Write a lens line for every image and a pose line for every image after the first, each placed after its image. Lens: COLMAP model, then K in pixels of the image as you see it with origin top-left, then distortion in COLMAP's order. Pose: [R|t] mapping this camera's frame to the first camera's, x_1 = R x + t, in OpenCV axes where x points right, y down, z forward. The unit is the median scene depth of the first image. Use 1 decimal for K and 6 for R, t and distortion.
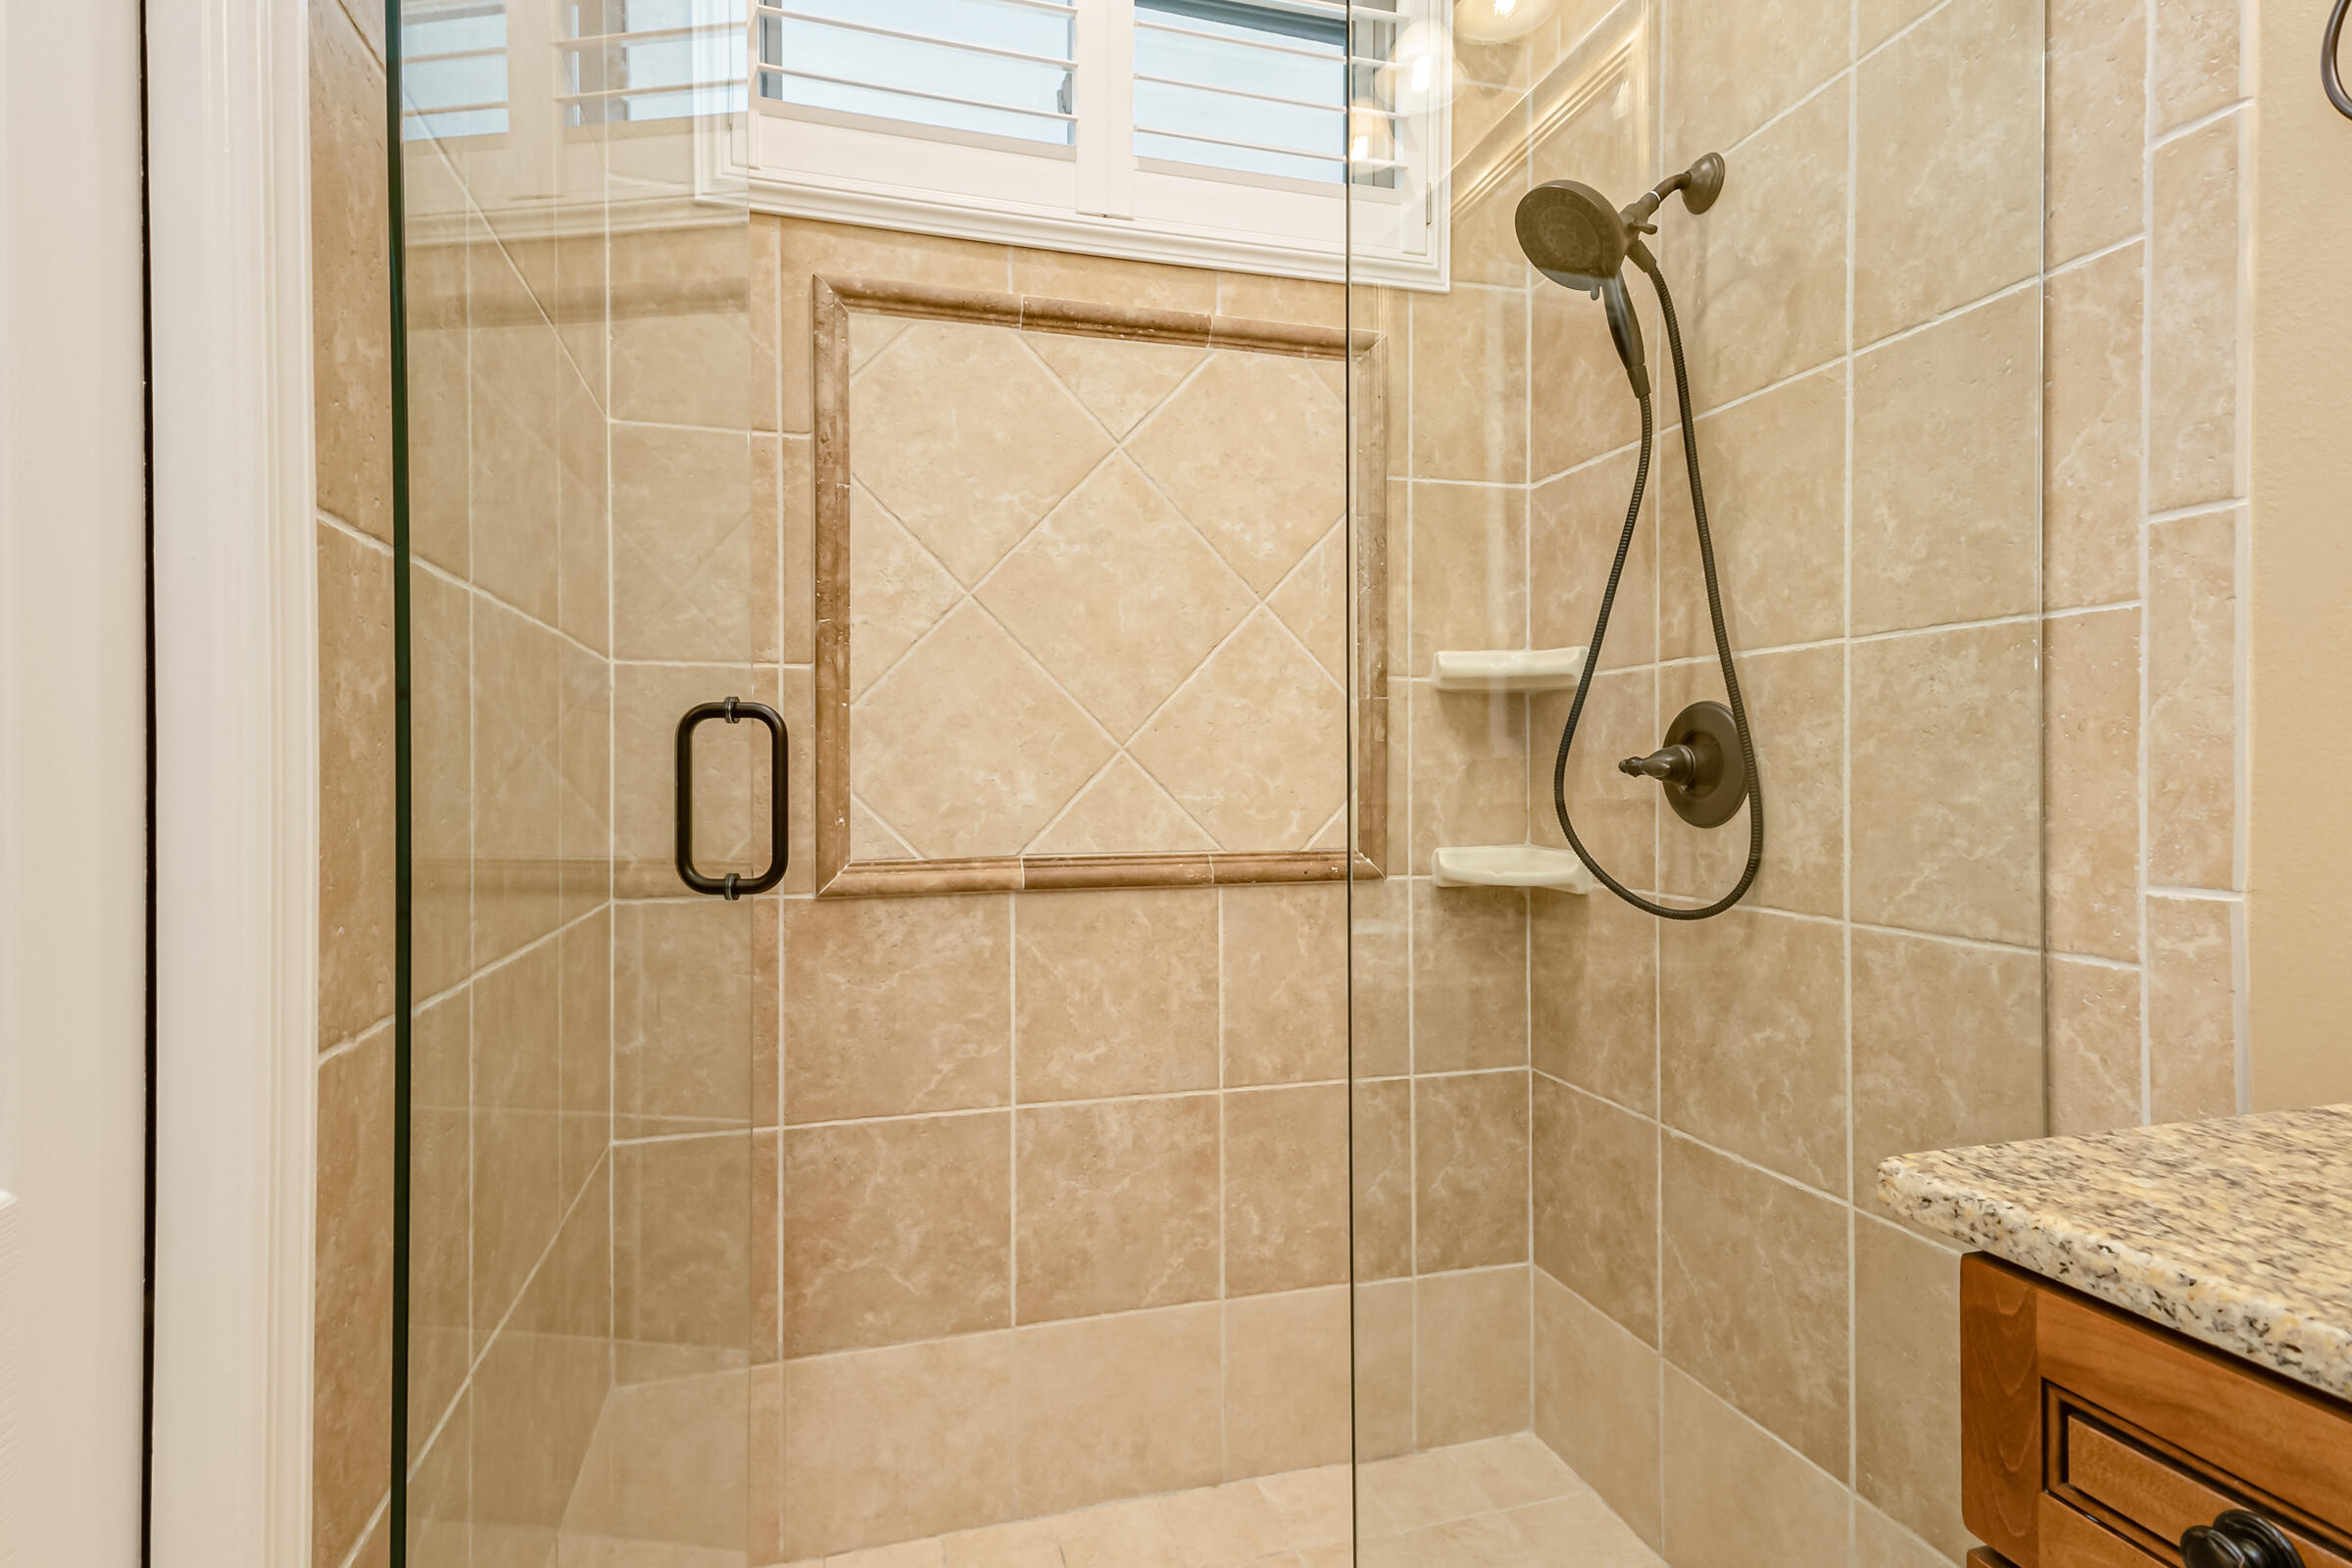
lens RADIAL K [[1183.5, 0, 1166.2], [0, 1183.5, 777.6], [0, 0, 1]] dist [0.025222, -0.006734]
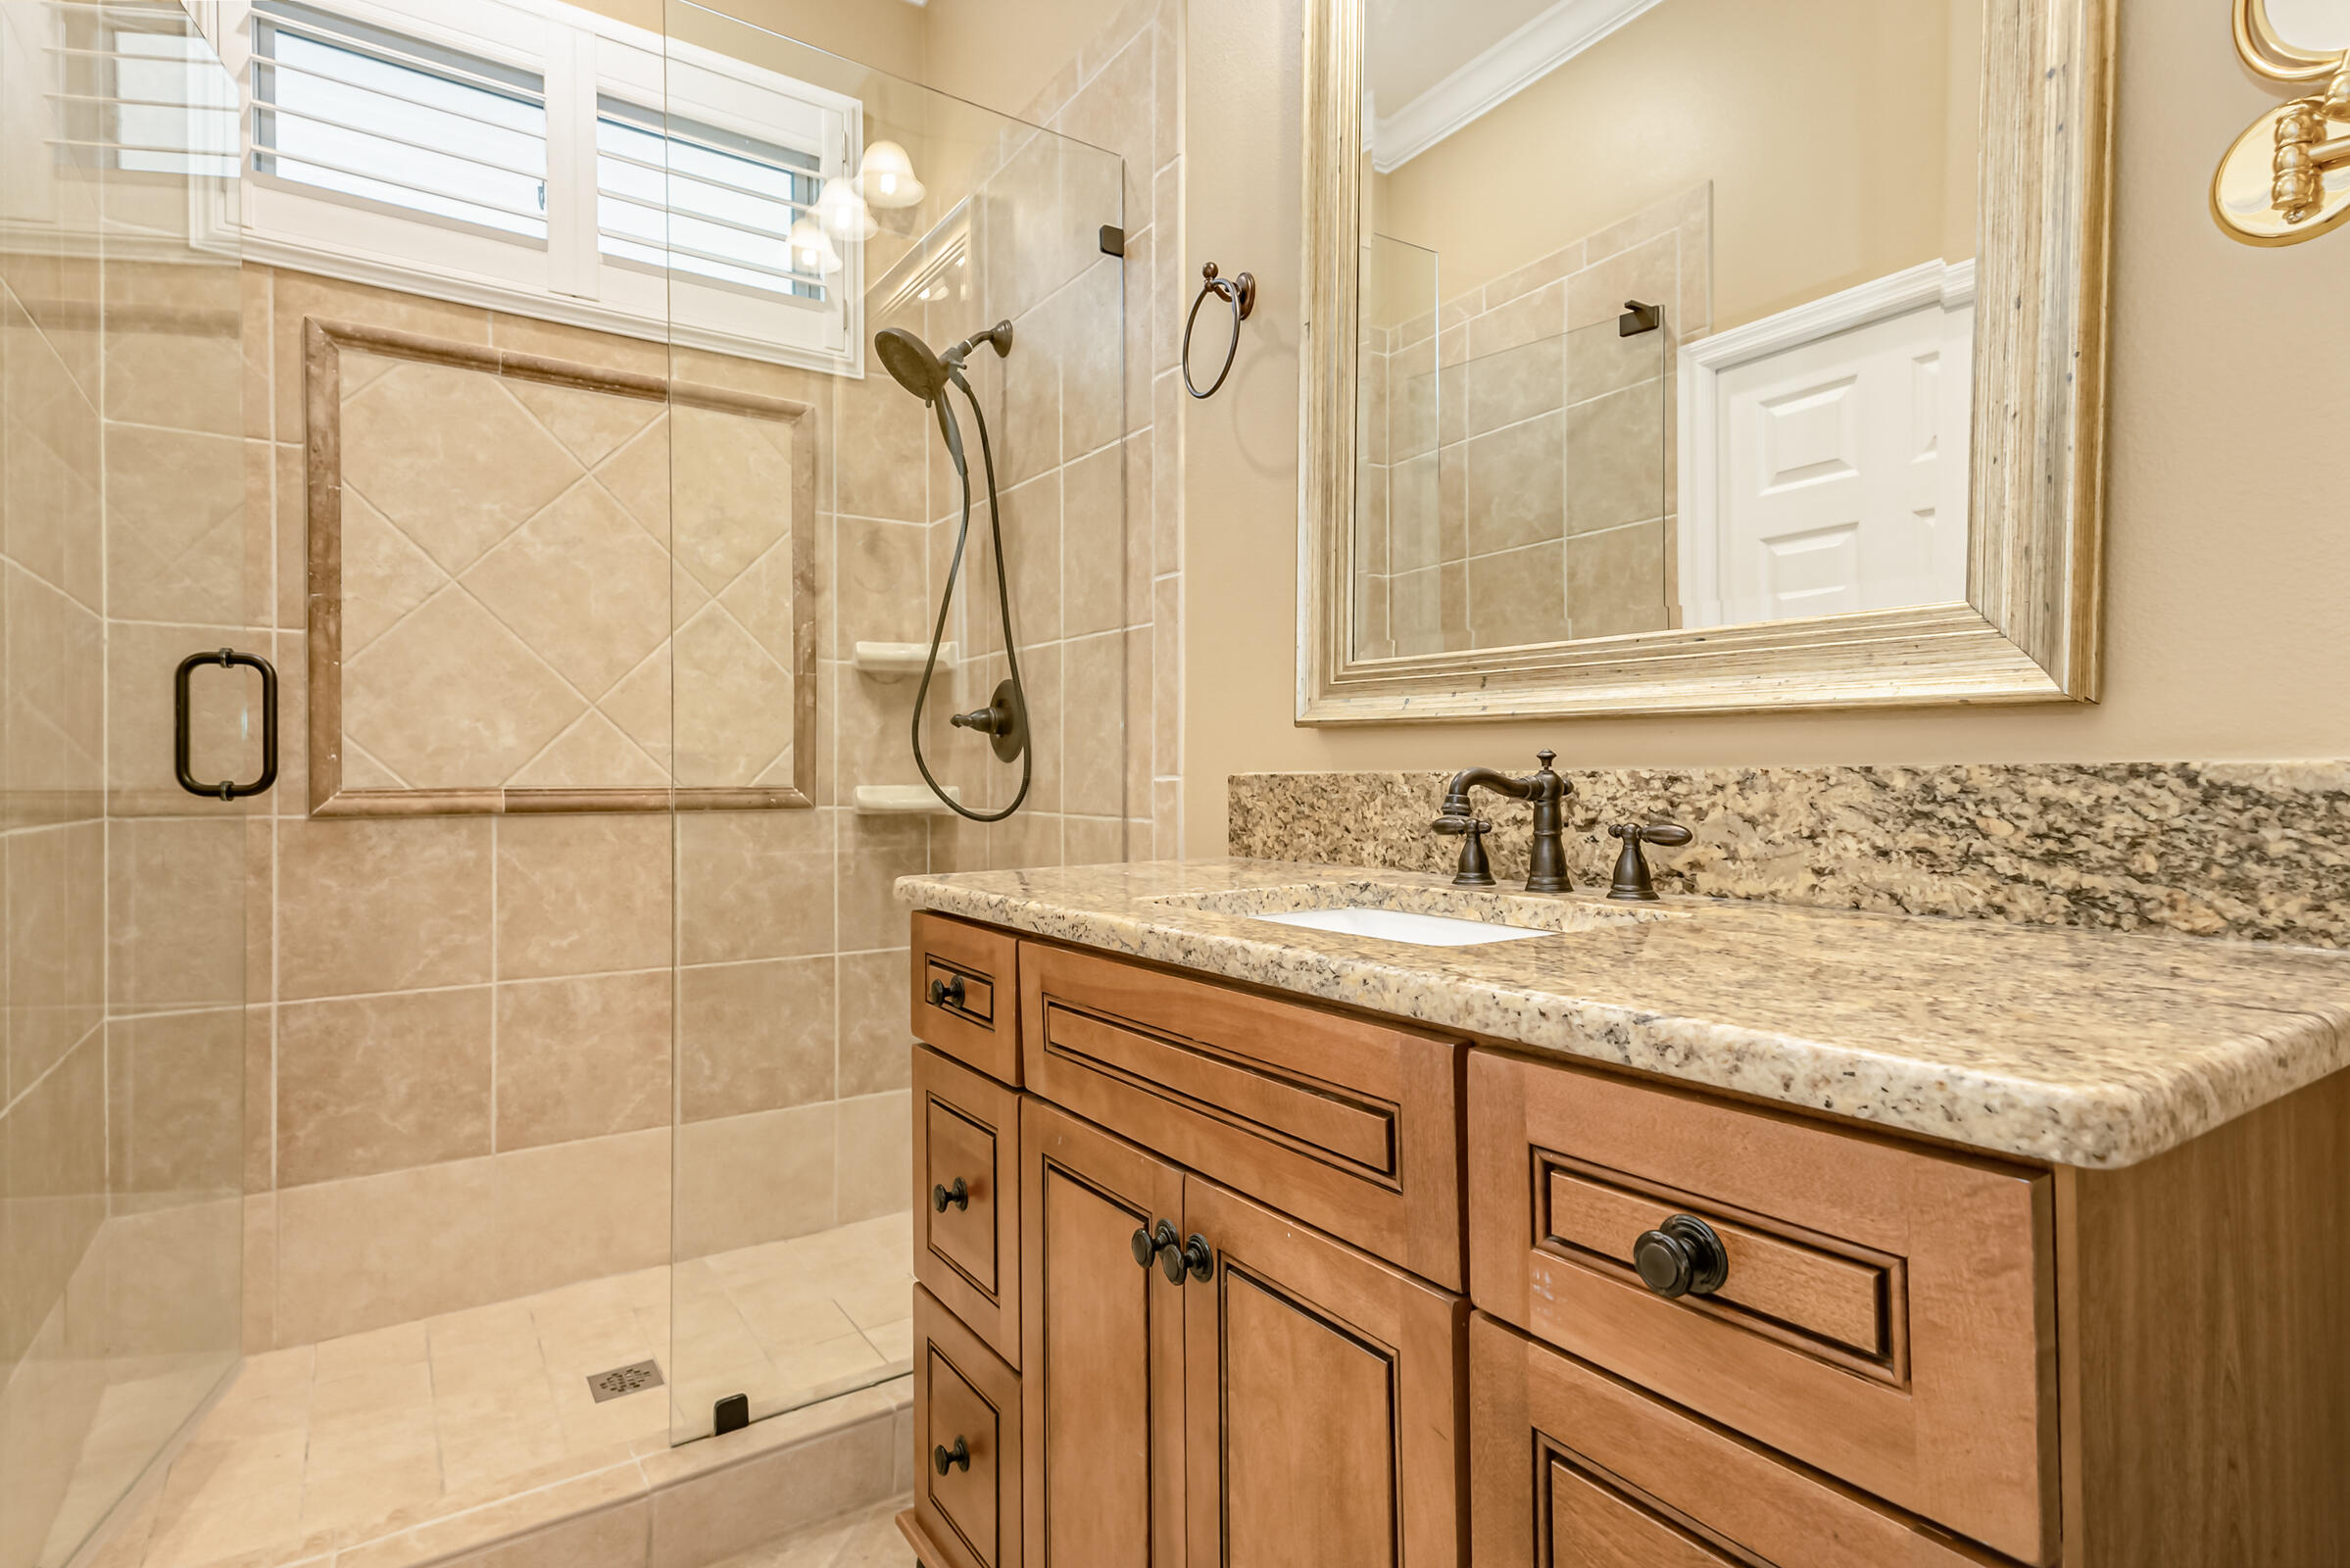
lens RADIAL K [[1182.5, 0, 1178.1], [0, 1182.5, 781.5], [0, 0, 1]] dist [0.025222, -0.006734]
pose [[0.949440, 0.000916, 0.313948, 0.173250], [-0.000890, 1.000000, -0.000225, 0.062006], [-0.313948, -0.000066, 0.949440, -0.468136]]
